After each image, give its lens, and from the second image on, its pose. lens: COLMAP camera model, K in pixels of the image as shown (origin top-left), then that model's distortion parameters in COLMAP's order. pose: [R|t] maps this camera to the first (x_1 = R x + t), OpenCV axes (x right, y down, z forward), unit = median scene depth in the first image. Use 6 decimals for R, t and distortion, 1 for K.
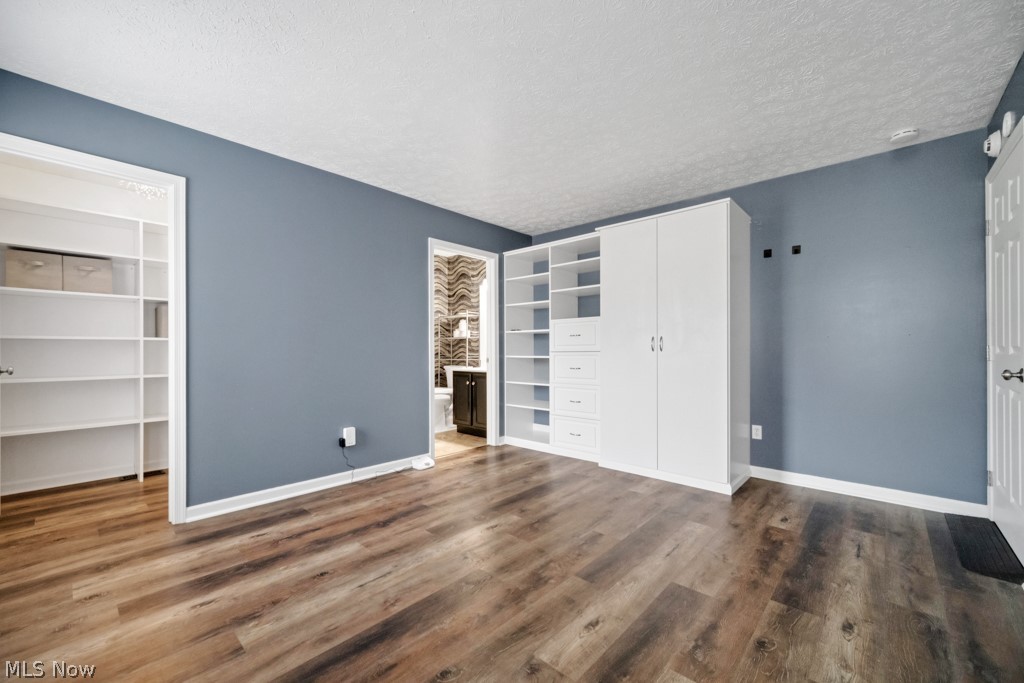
lens RADIAL K [[405.5, 0, 506.6], [0, 405.5, 346.4], [0, 0, 1]] dist [-0.000270, -0.000040]
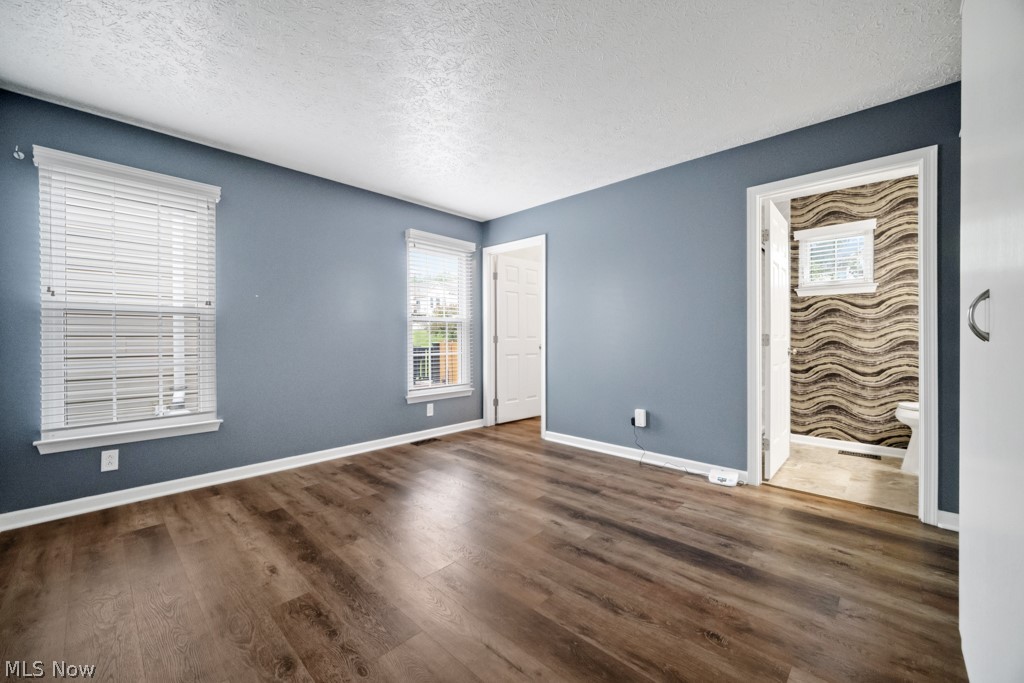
lens RADIAL K [[405.7, 0, 516.3], [0, 405.7, 334.9], [0, 0, 1]] dist [-0.013388, -0.000034]
pose [[-0.005889, -0.006798, -0.999960, 0.633923], [0.009709, 0.999929, -0.006855, 0.007664], [0.999936, -0.009749, -0.005823, 0.635190]]
